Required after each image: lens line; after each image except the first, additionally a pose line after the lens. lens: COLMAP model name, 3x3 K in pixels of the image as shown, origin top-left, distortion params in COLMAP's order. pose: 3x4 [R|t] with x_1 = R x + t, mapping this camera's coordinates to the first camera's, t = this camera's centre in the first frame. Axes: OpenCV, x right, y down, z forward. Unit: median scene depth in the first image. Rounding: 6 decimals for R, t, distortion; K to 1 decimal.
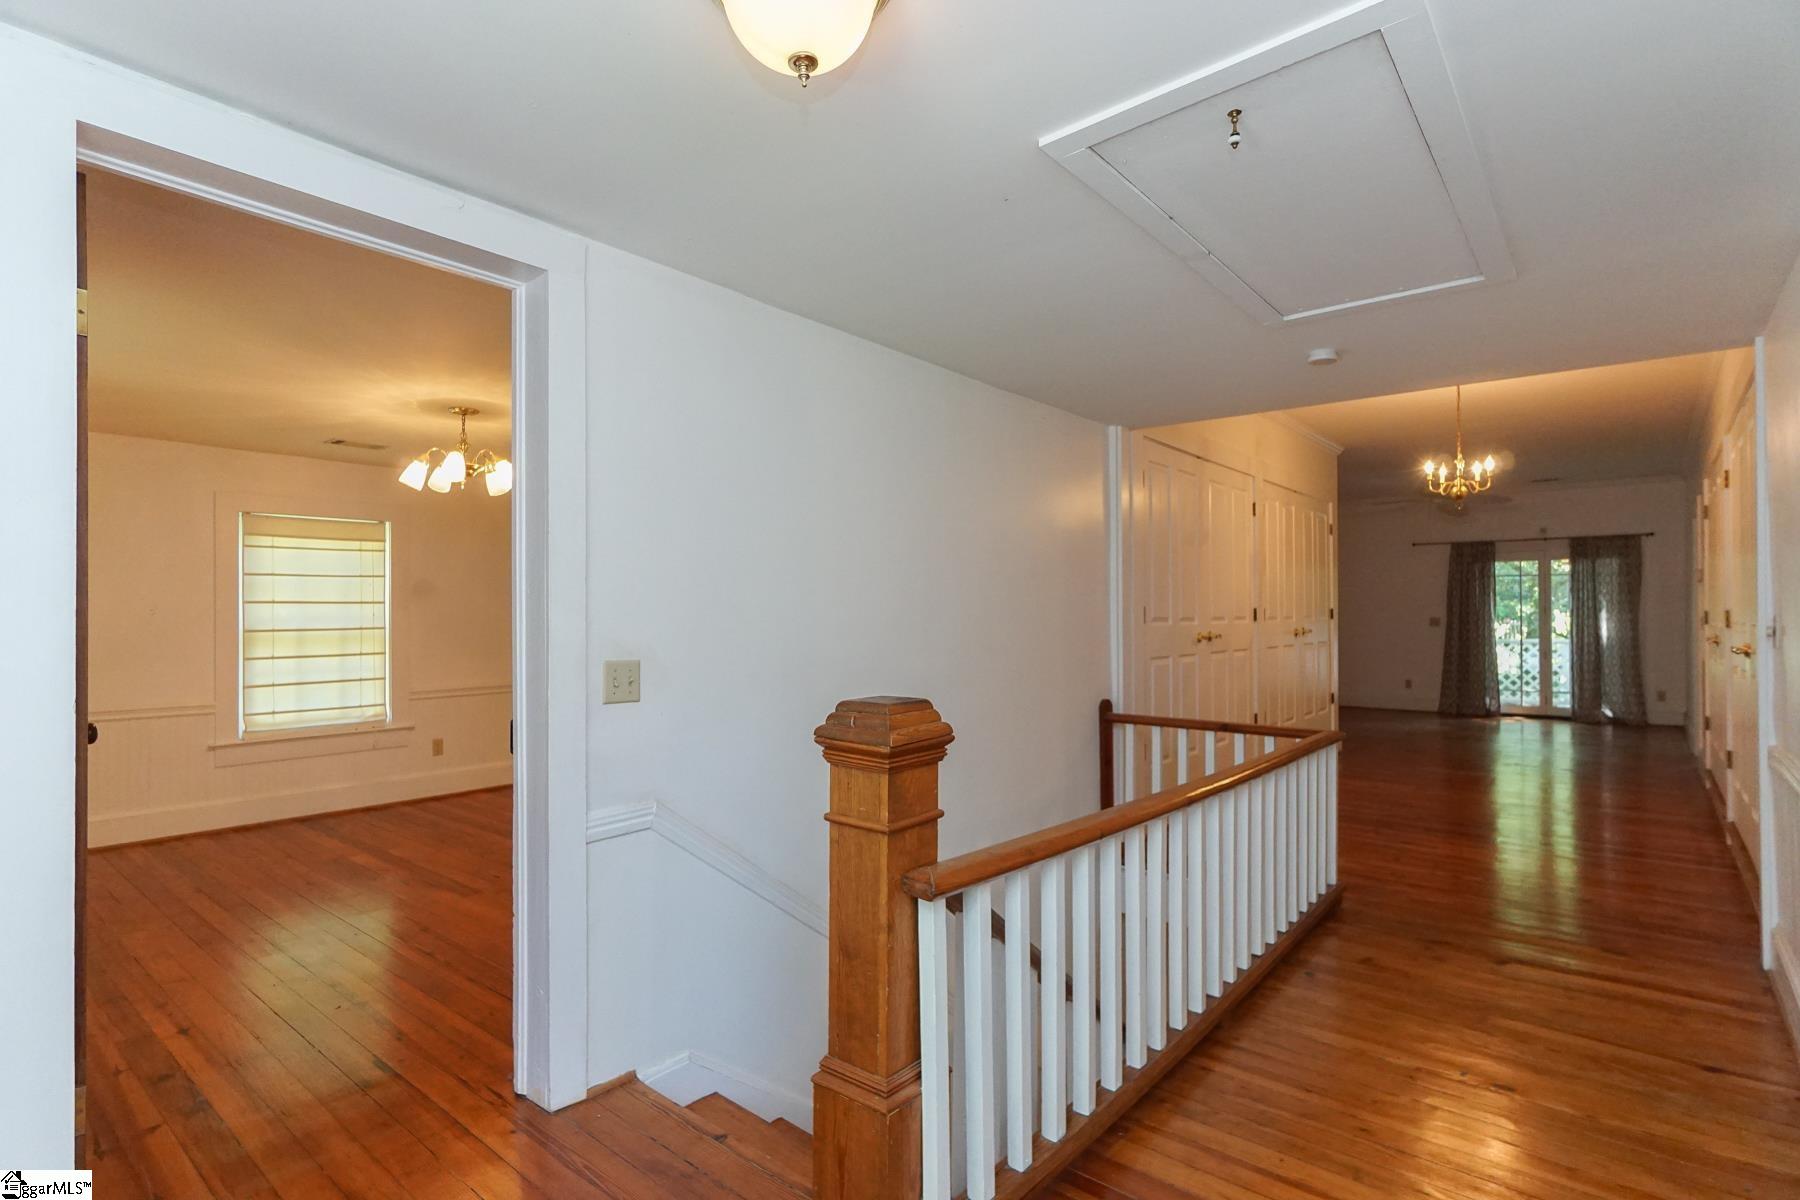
lens RADIAL K [[853.2, 0, 889.3], [0, 853.2, 607.5], [0, 0, 1]] dist [-0.001474, -0.000050]
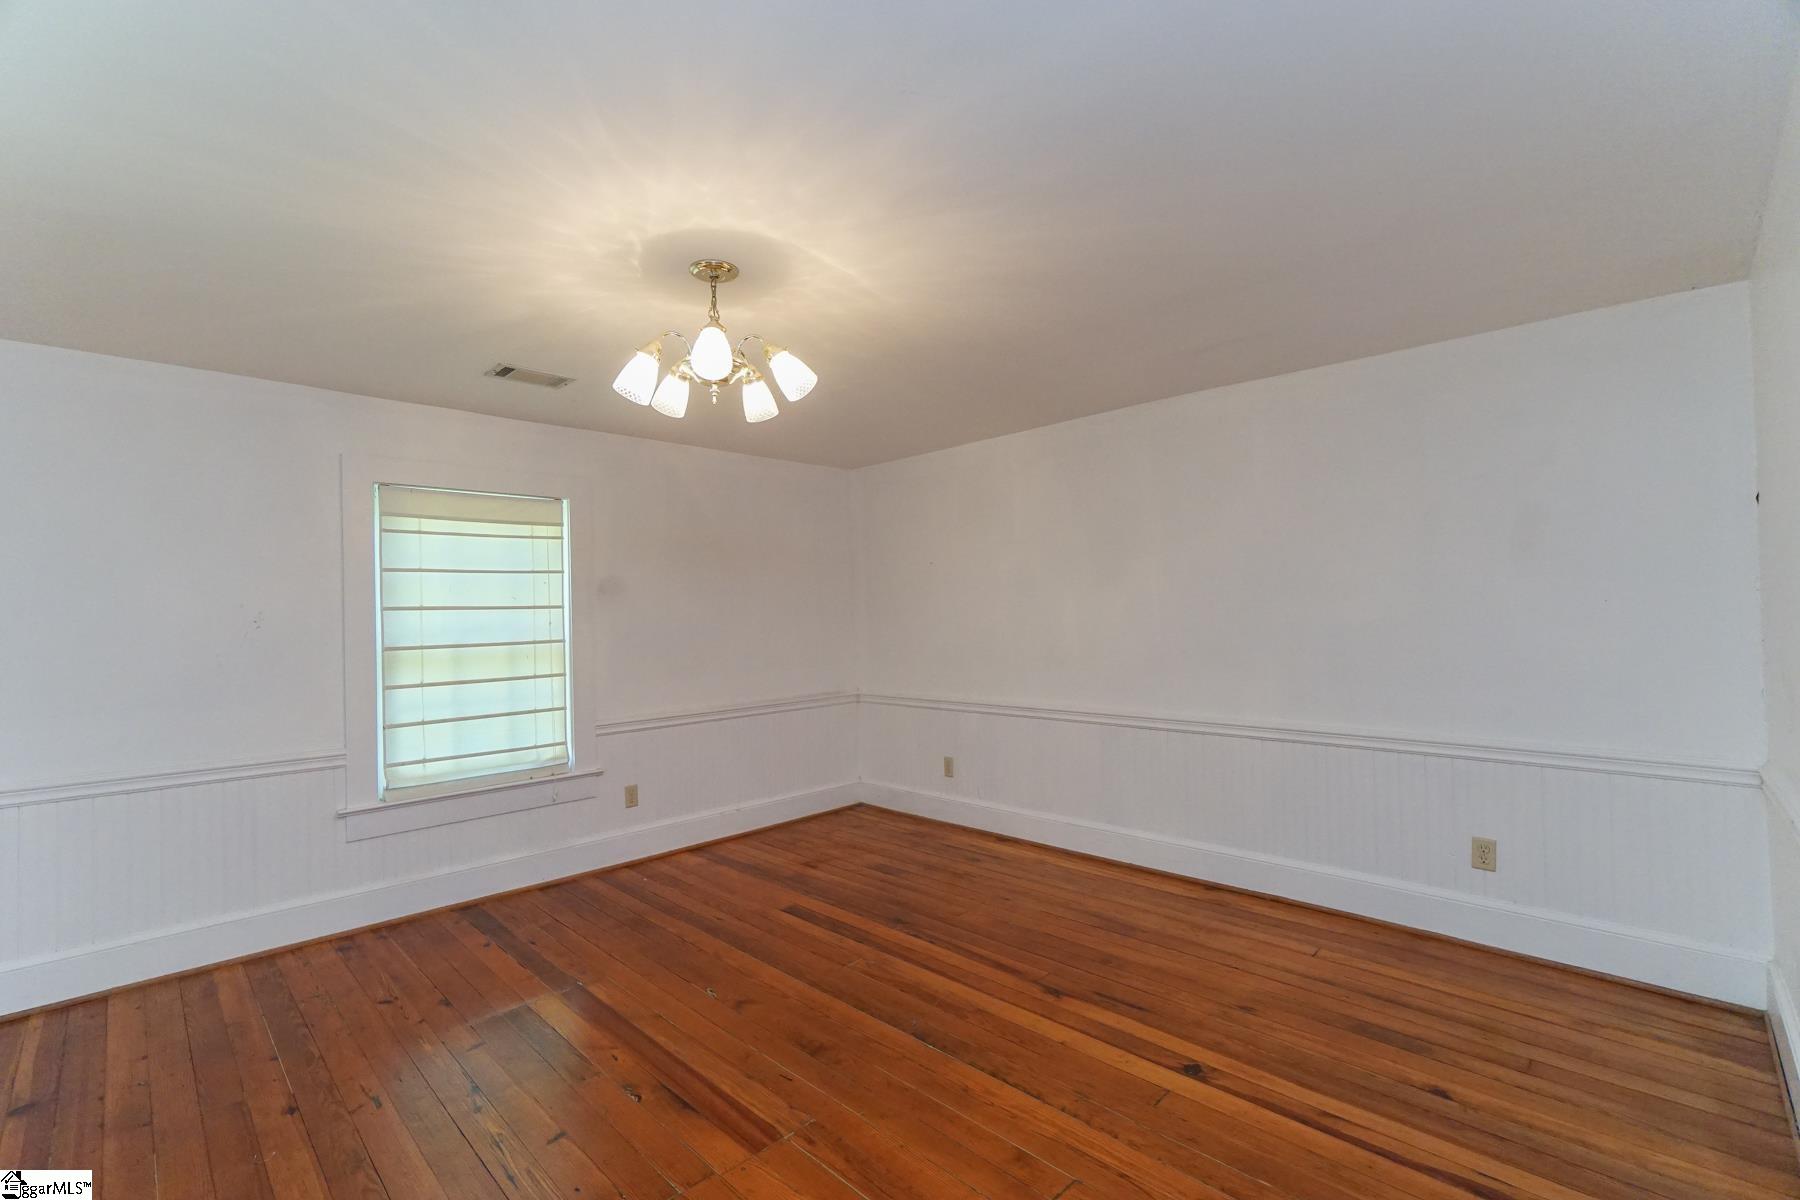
lens RADIAL K [[802.0, 0, 924.8], [0, 802.0, 604.6], [0, 0, 1]] dist [-0.015119, 0.000077]
pose [[0.996788, -0.019931, -0.077571, -0.240641], [0.019413, 0.999784, -0.007420, 0.003869], [0.077702, 0.005890, 0.996959, 0.353595]]
